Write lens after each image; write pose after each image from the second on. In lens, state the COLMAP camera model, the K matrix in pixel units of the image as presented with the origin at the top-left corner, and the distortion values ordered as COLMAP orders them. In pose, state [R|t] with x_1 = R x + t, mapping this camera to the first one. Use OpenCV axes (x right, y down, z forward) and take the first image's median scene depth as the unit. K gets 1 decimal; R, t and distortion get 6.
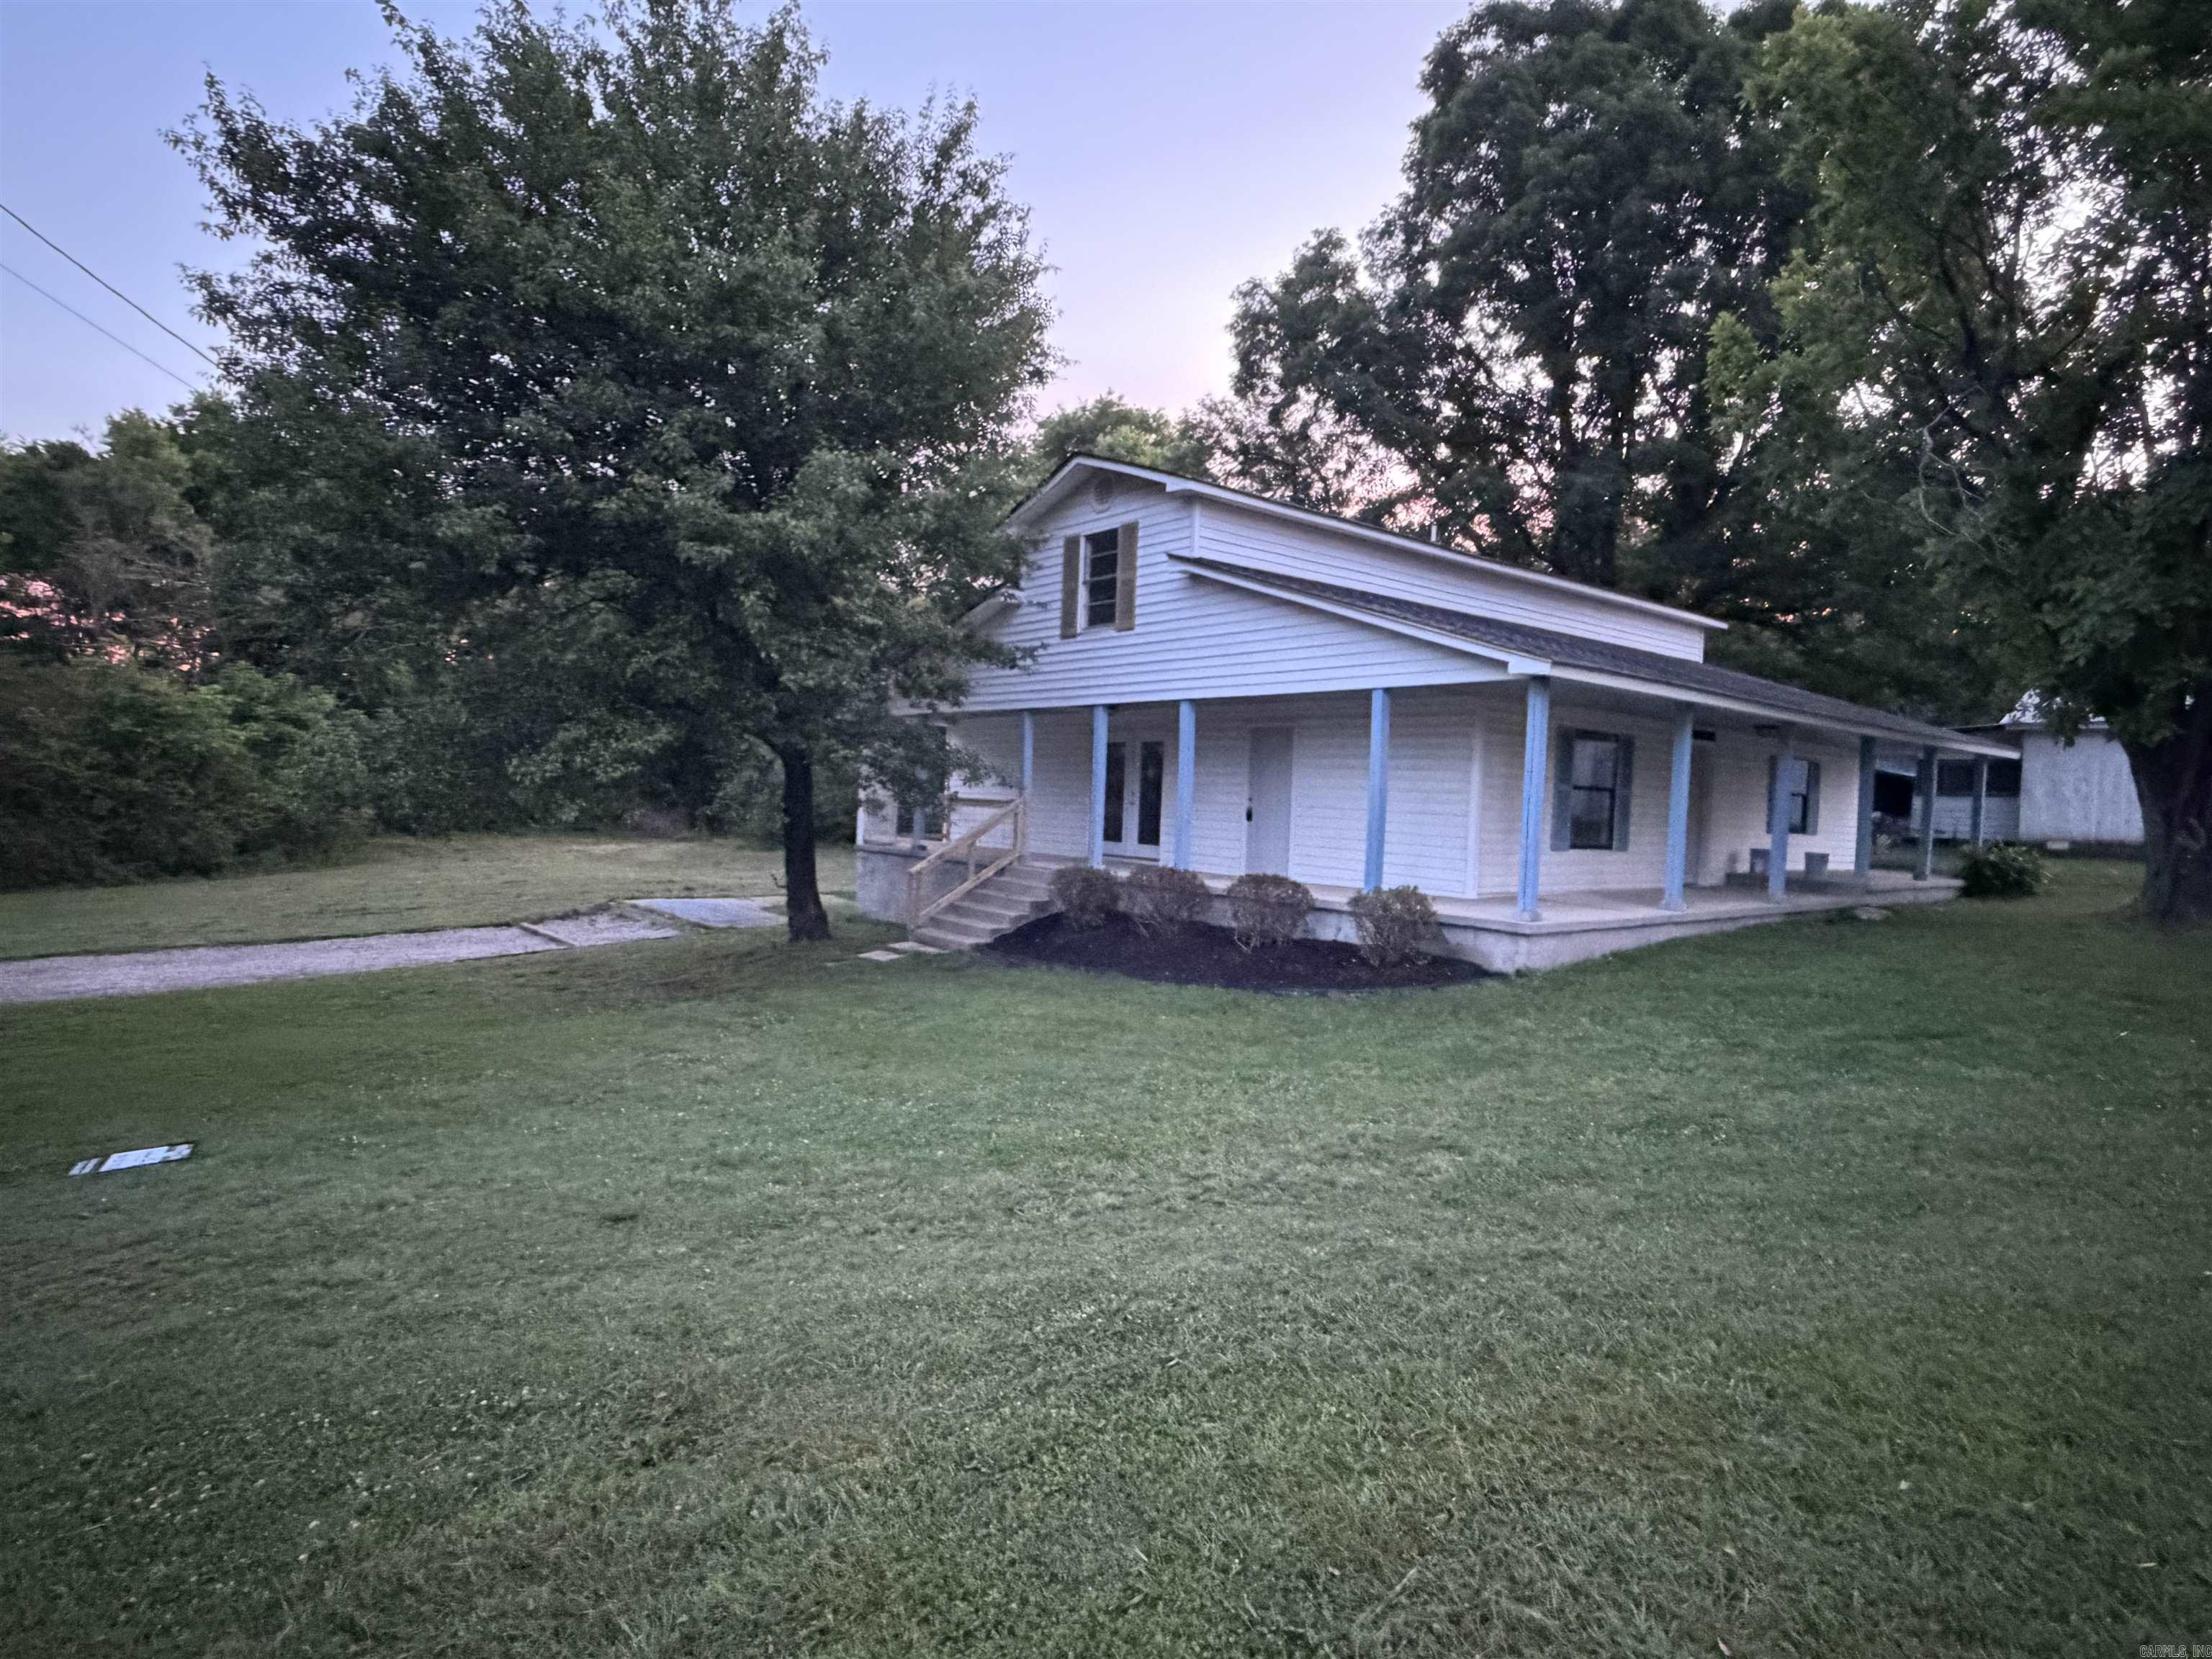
lens RADIAL K [[1229.4, 0, 1117.9], [0, 1229.4, 831.4], [0, 0, 1]] dist [-0.007533, 0.014350]
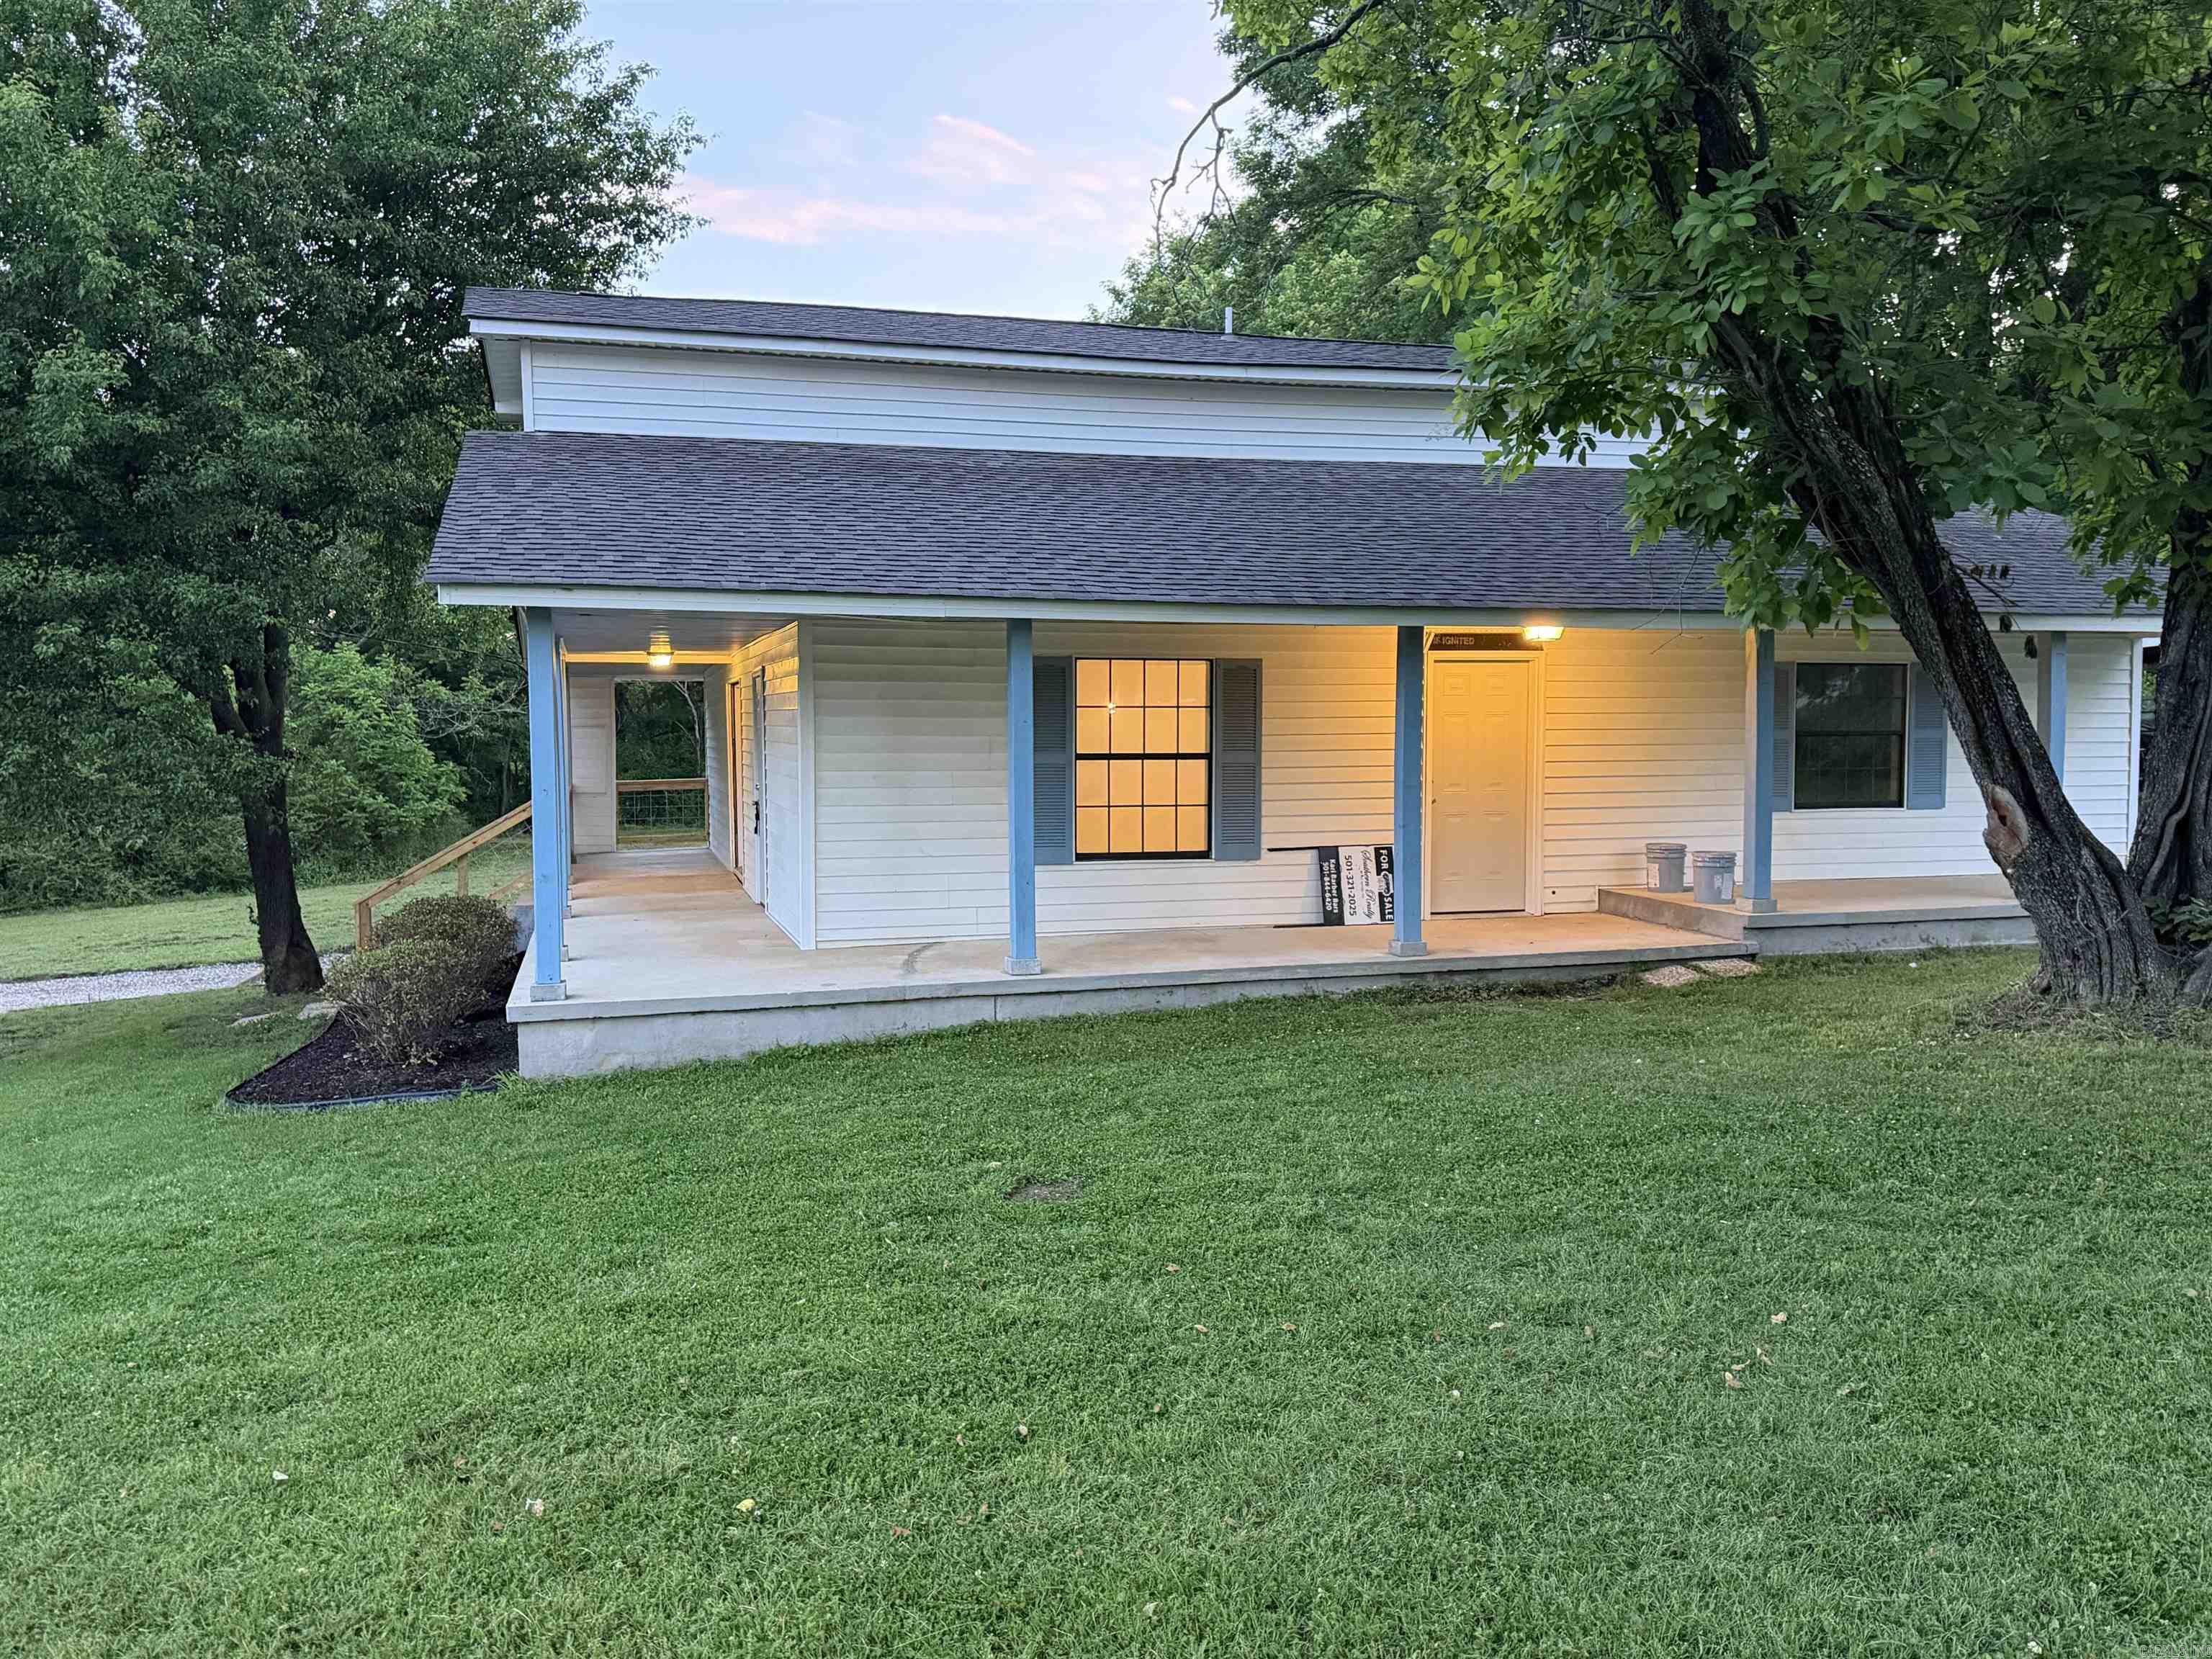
lens RADIAL K [[1795.8, 0, 1087.6], [0, 1795.8, 844.2], [0, 0, 1]] dist [0.094462, -0.124986]
pose [[0.916827, -0.020618, -0.398751, 0.741998], [0.032276, 0.999225, 0.022542, -0.013687], [0.397977, -0.033537, 0.916782, 0.210877]]
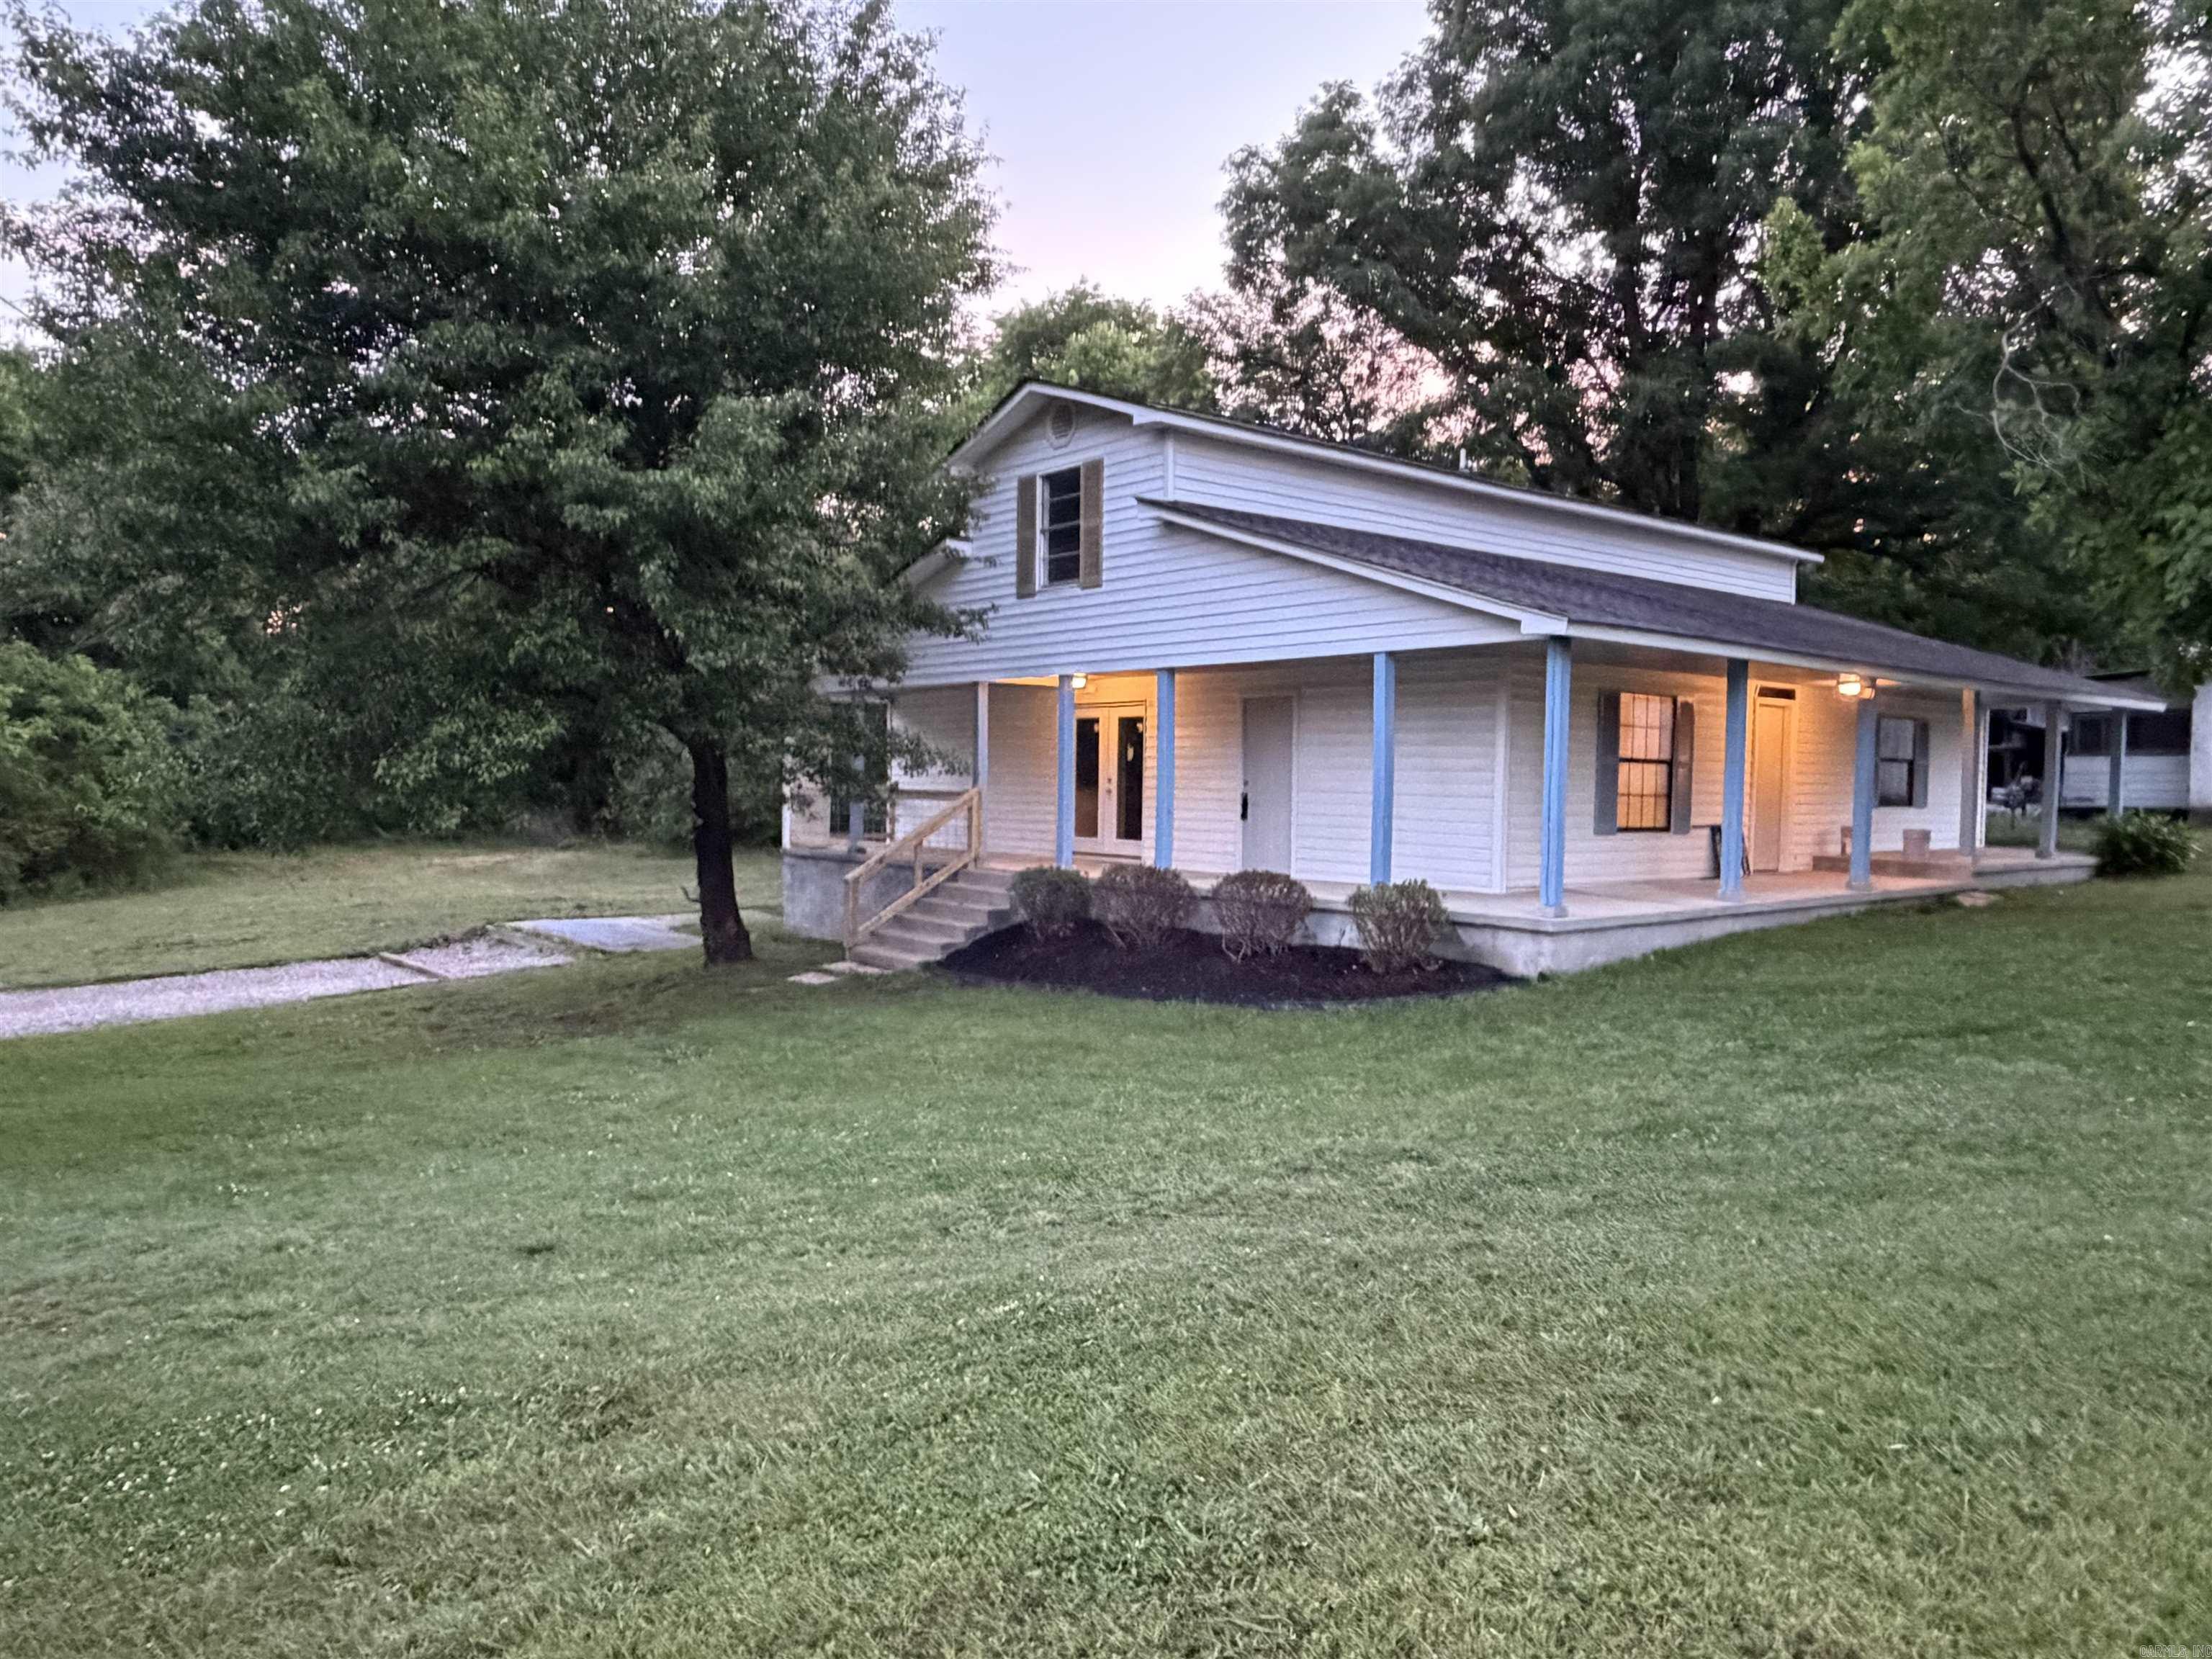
lens RADIAL K [[1549.0, 0, 1115.5], [0, 1549.0, 835.8], [0, 0, 1]] dist [-0.008179, 0.020837]
pose [[0.999677, -0.025405, 0.000326, 0.019441], [0.025402, 0.999641, 0.008480, -0.001404], [-0.000542, -0.008469, 0.999964, -0.074625]]
